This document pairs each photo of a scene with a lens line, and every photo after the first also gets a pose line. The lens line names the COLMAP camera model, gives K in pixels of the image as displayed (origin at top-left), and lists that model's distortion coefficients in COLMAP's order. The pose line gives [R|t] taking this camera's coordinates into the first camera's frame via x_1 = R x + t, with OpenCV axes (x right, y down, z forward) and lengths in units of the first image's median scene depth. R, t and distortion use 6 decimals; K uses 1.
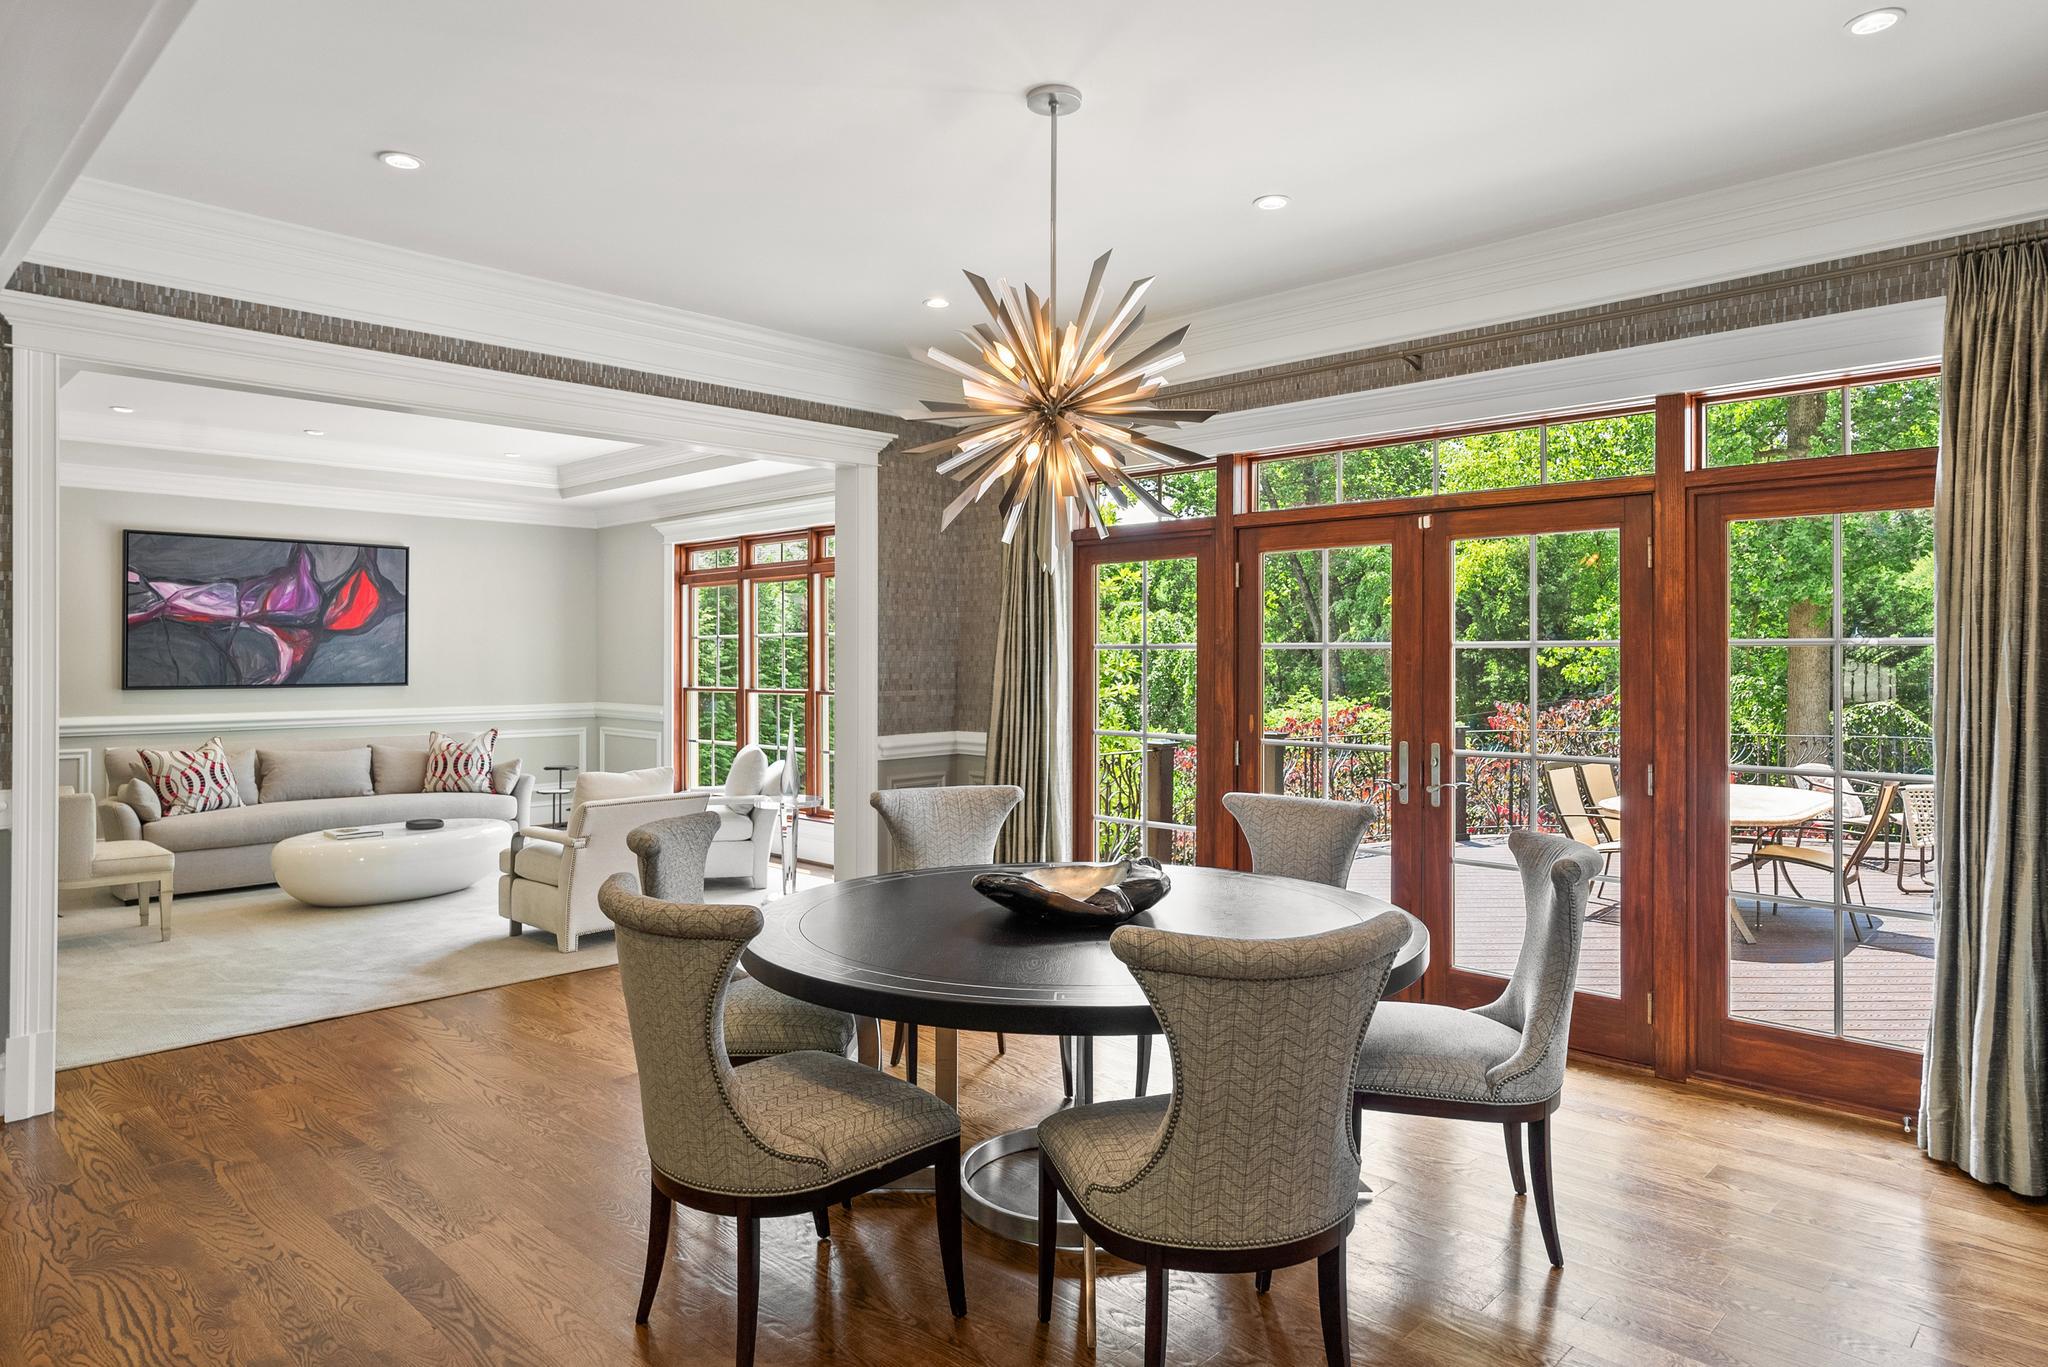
lens RADIAL K [[1227.1, 0, 1026.1], [0, 1227.1, 667.6], [0, 0, 1]] dist [-0.004845, -0.002042]
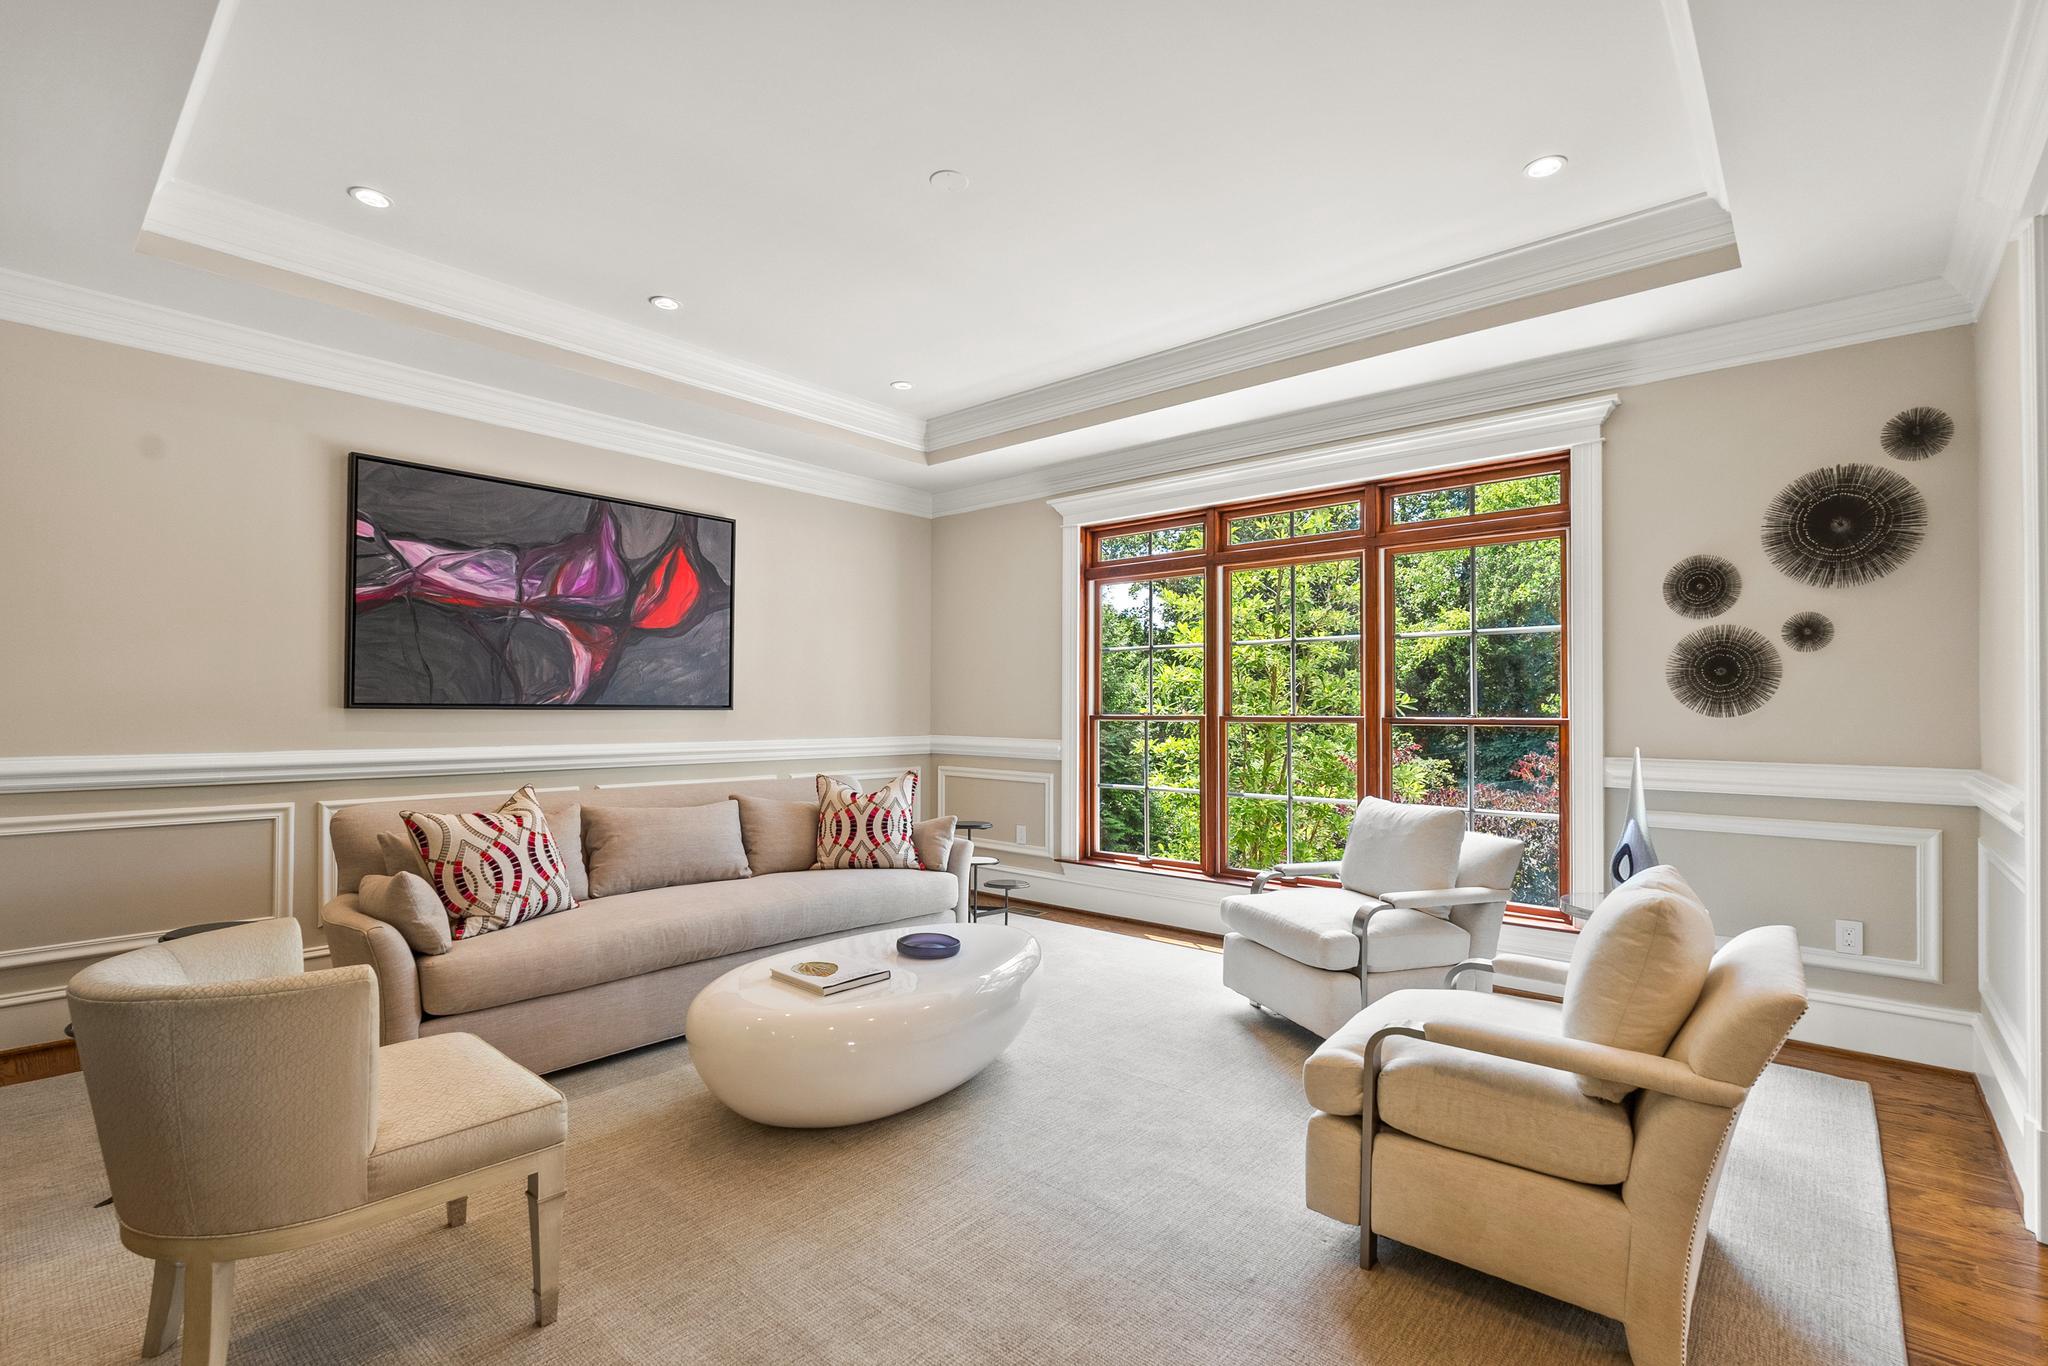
lens RADIAL K [[930.9, 0, 1019.3], [0, 930.9, 709.0], [0, 0, 1]] dist [-0.001520, -0.000137]
pose [[0.998756, 0.007006, 0.049379, -0.403264], [-0.006639, 0.999949, -0.007599, 0.019284], [-0.049430, 0.007262, 0.998751, 0.489733]]
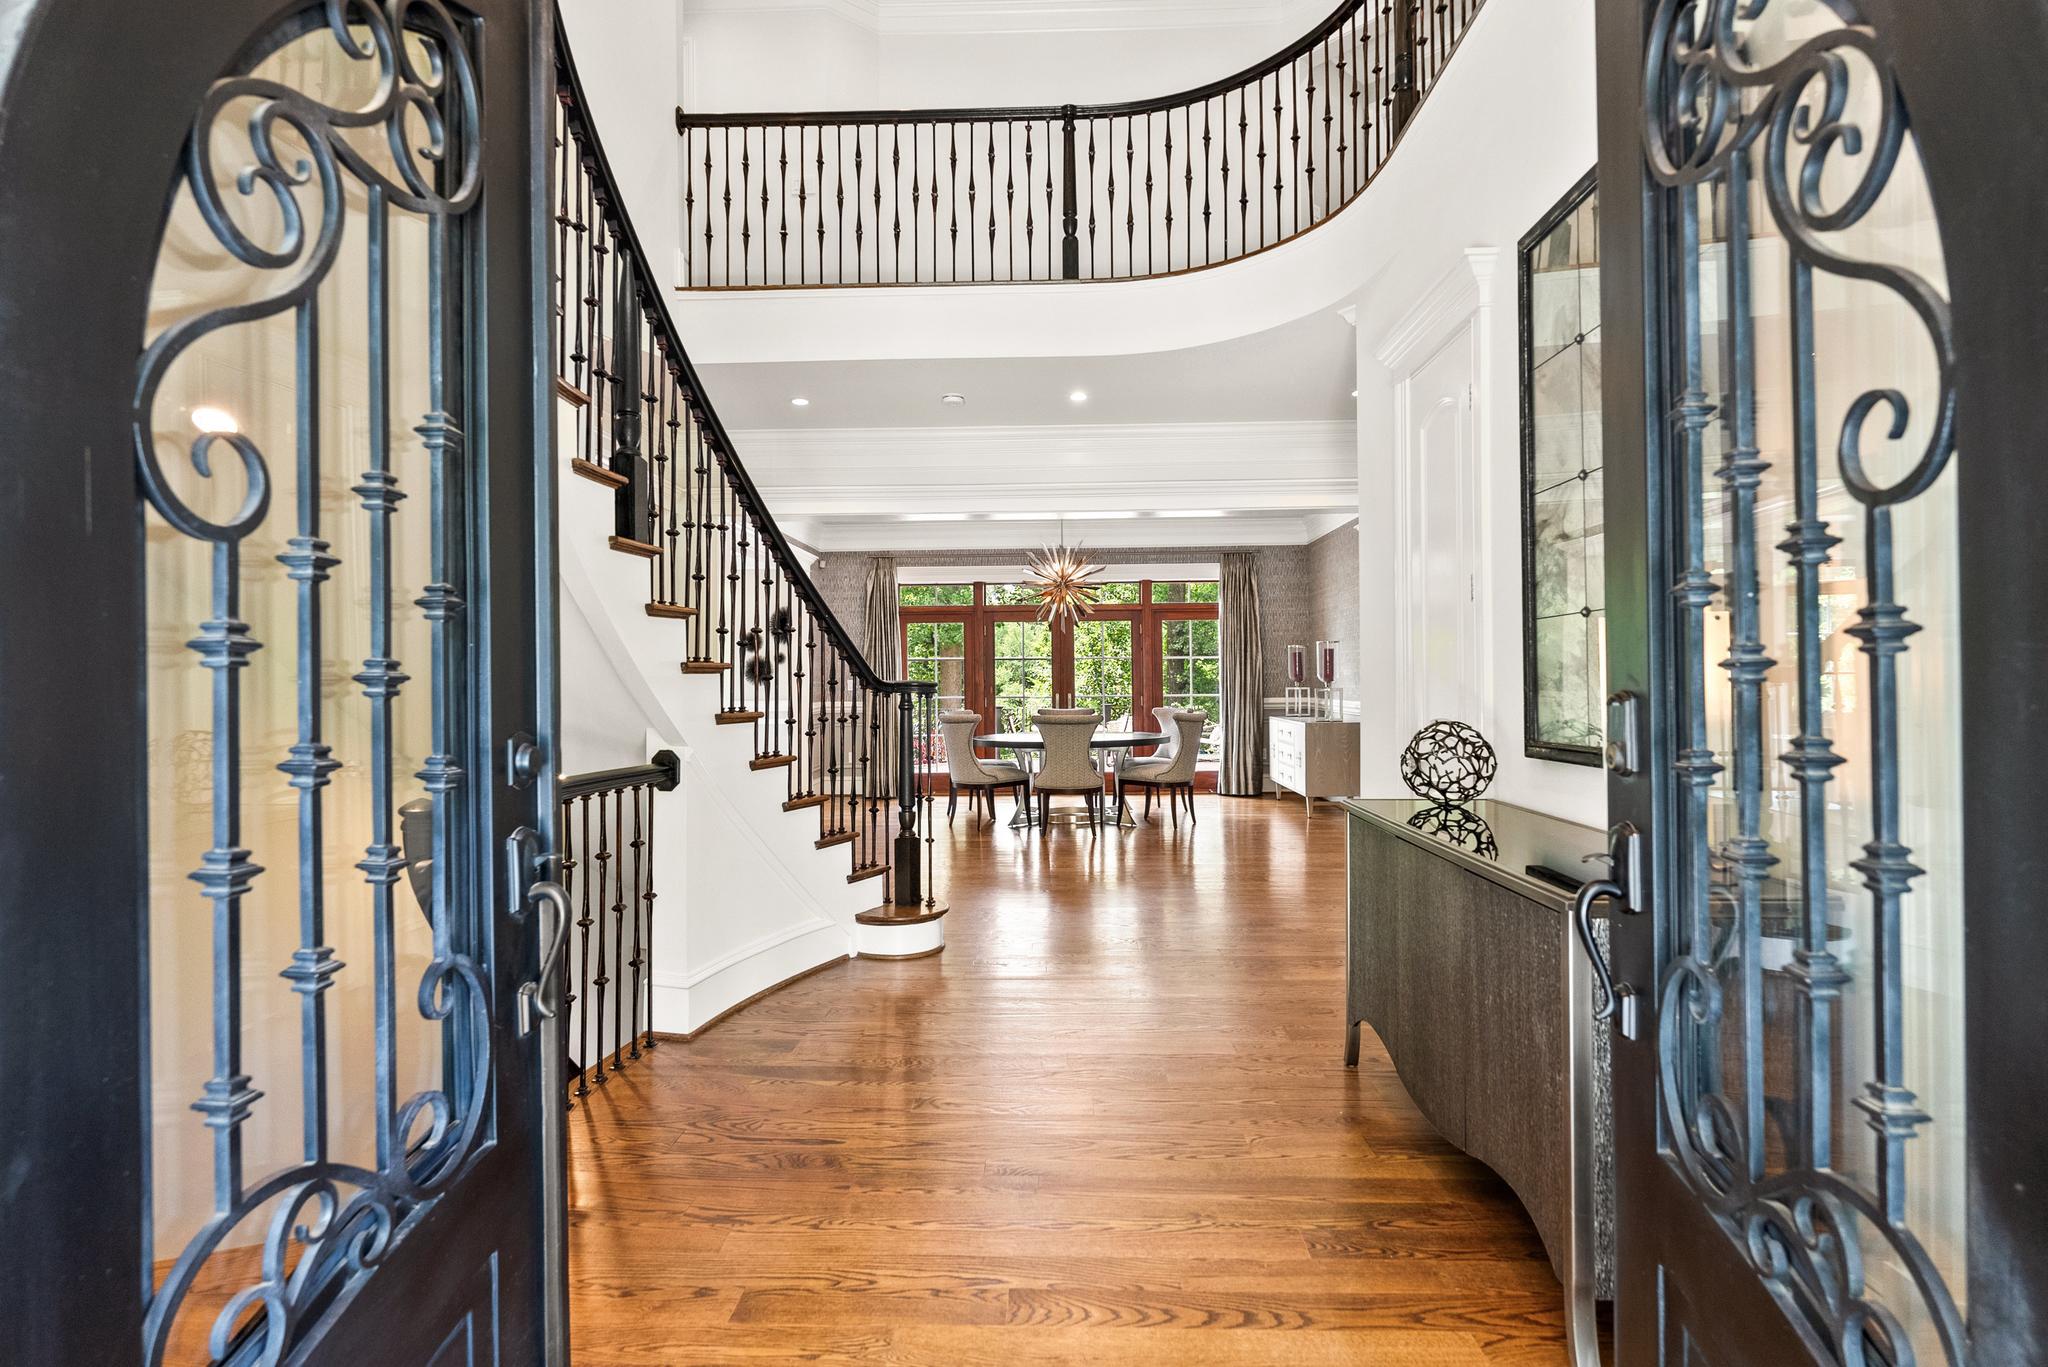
lens RADIAL K [[1056.1, 0, 1023.8], [0, 1056.1, 678.5], [0, 0, 1]] dist [0.000946, 0.000202]
pose [[0.745696, -0.009765, 0.666215, -0.751184], [0.015752, 0.999871, -0.002976, 0.018434], [-0.666100, 0.012714, 0.745754, -0.406898]]
